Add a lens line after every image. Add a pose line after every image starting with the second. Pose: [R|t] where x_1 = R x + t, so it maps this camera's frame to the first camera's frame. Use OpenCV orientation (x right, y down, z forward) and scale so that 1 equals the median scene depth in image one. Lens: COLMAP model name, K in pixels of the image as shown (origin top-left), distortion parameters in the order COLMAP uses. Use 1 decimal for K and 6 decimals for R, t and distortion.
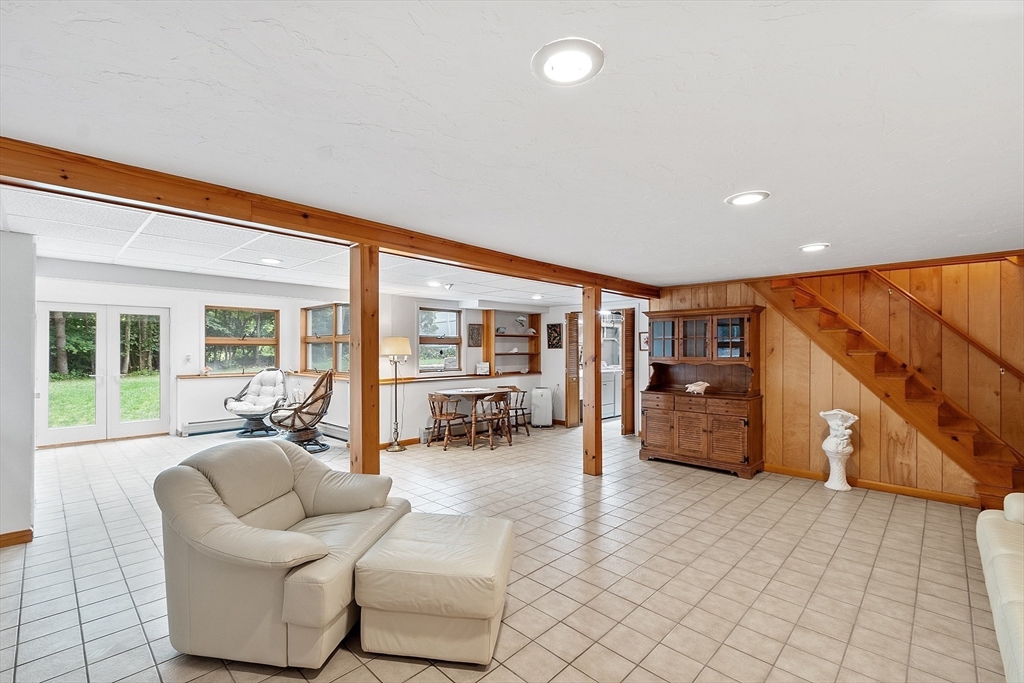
lens RADIAL K [[449.5, 0, 502.1], [0, 449.5, 345.4], [0, 0, 1]] dist [0.000546, -0.000190]
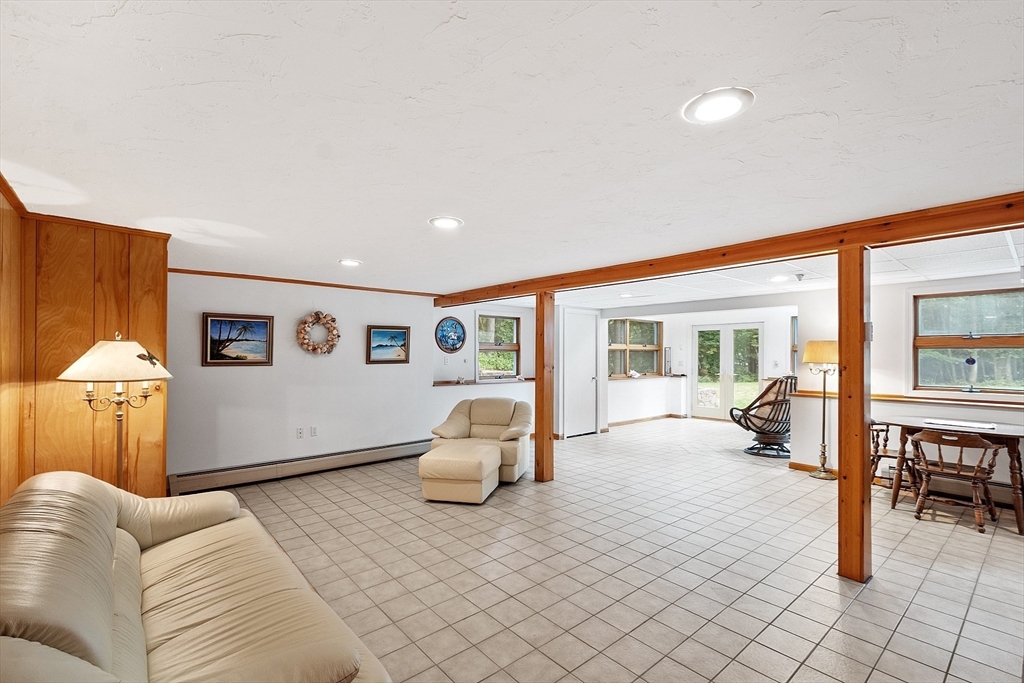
lens RADIAL K [[452.8, 0, 505.2], [0, 452.8, 353.1], [0, 0, 1]] dist [0.001416, 0.000159]
pose [[-0.096233, -0.003293, -0.995353, 0.675621], [0.006538, 0.999971, -0.003941, 0.002679], [0.995337, -0.006887, -0.096208, 0.510992]]
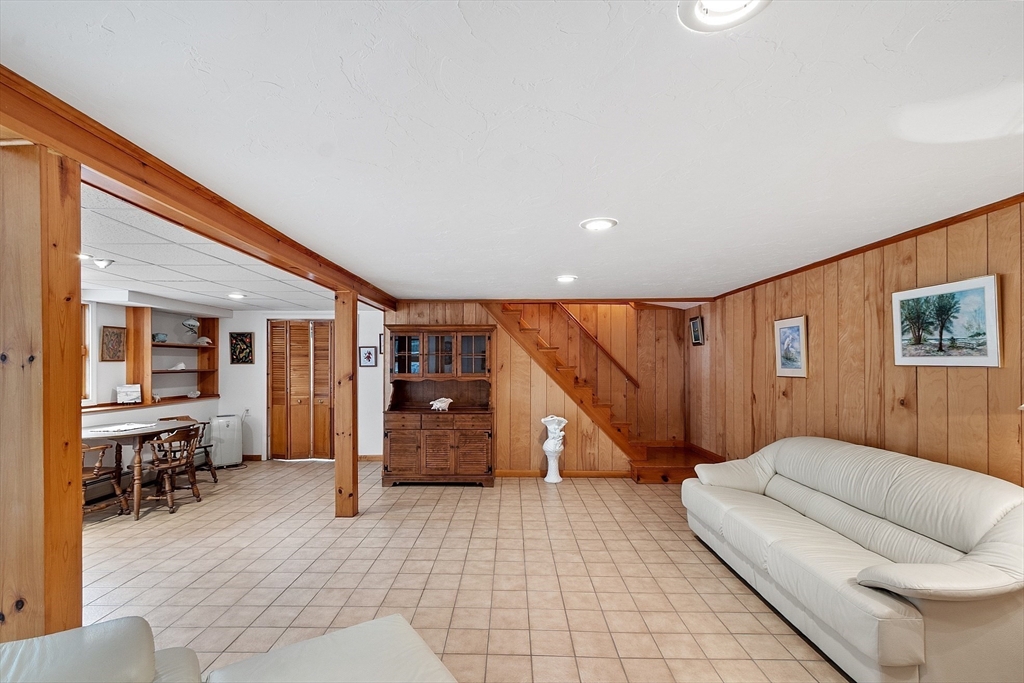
lens RADIAL K [[457.6, 0, 507.4], [0, 457.6, 363.2], [0, 0, 1]] dist [0.000132, 0.000102]
pose [[0.720086, 0.002348, 0.693881, -0.143534], [-0.007126, 0.999967, 0.004012, -0.001375], [-0.693848, -0.007833, 0.720079, 0.153074]]
